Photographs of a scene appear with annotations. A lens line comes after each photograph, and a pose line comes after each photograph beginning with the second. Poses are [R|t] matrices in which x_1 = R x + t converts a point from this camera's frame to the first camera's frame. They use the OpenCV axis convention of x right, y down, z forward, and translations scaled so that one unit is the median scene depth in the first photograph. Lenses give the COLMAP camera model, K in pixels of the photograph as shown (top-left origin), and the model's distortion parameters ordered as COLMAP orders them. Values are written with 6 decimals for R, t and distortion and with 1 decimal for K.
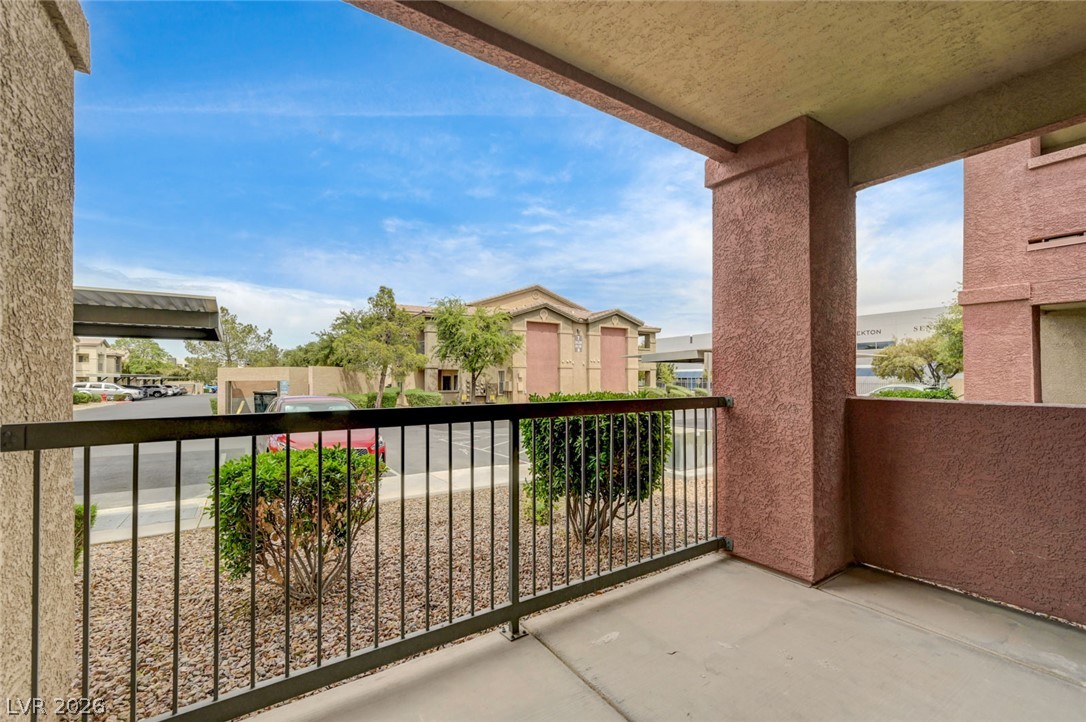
lens RADIAL K [[461.9, 0, 544.9], [0, 461.9, 368.0], [0, 0, 1]] dist [0.000962, 0.000220]
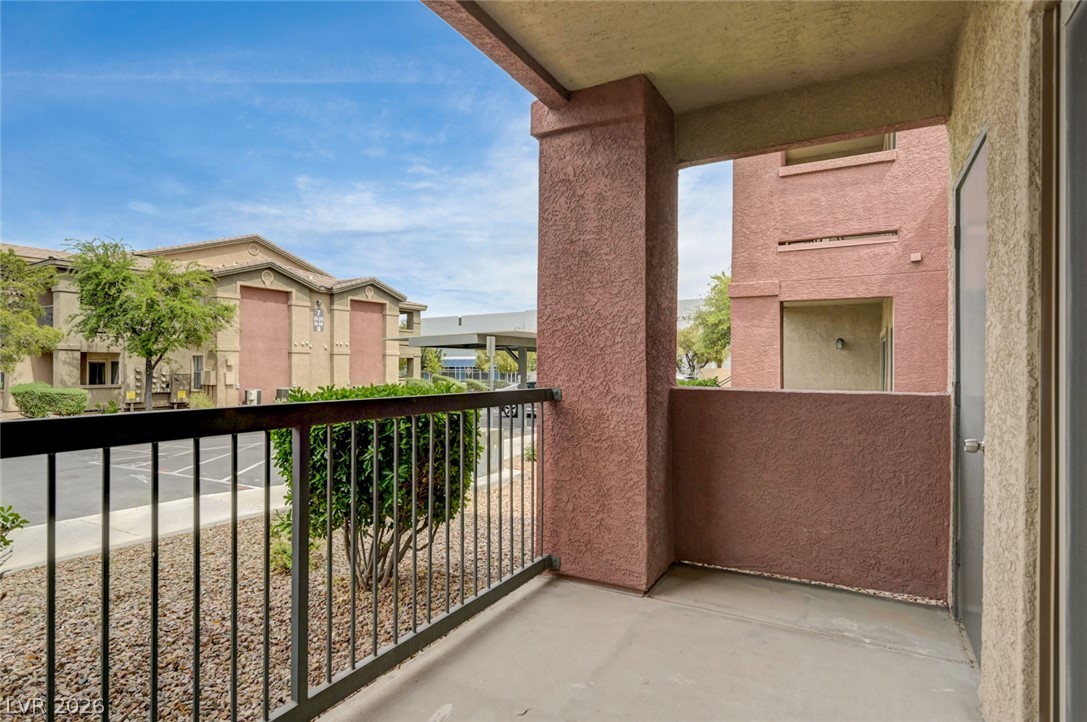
lens RADIAL K [[569.8, 0, 550.1], [0, 569.8, 361.0], [0, 0, 1]] dist [0.001236, 0.000389]
pose [[0.890307, 0.007863, 0.455292, -0.091629], [-0.013016, 0.999882, 0.008185, 0.003721], [-0.455174, -0.013213, 0.890304, 0.080875]]
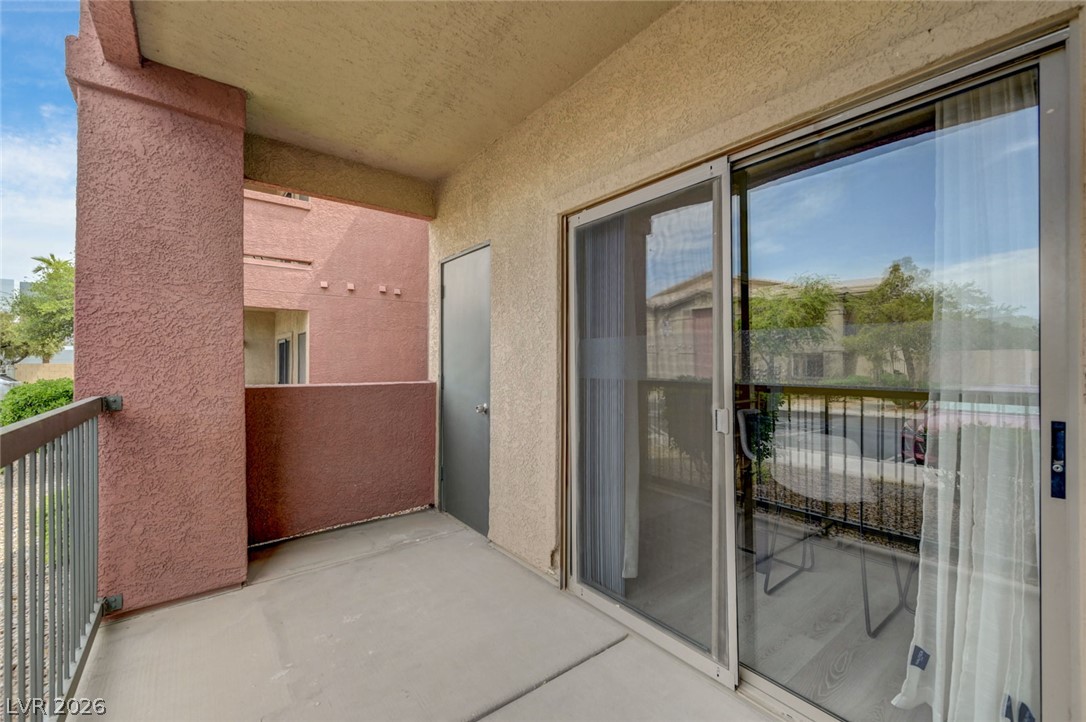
lens RADIAL K [[447.4, 0, 549.3], [0, 447.4, 354.3], [0, 0, 1]] dist [0.001134, 0.000204]
pose [[-0.082032, 0.016269, 0.996497, -0.363553], [-0.021316, 0.999609, -0.018075, -0.003798], [-0.996402, -0.022724, -0.081653, 0.406444]]
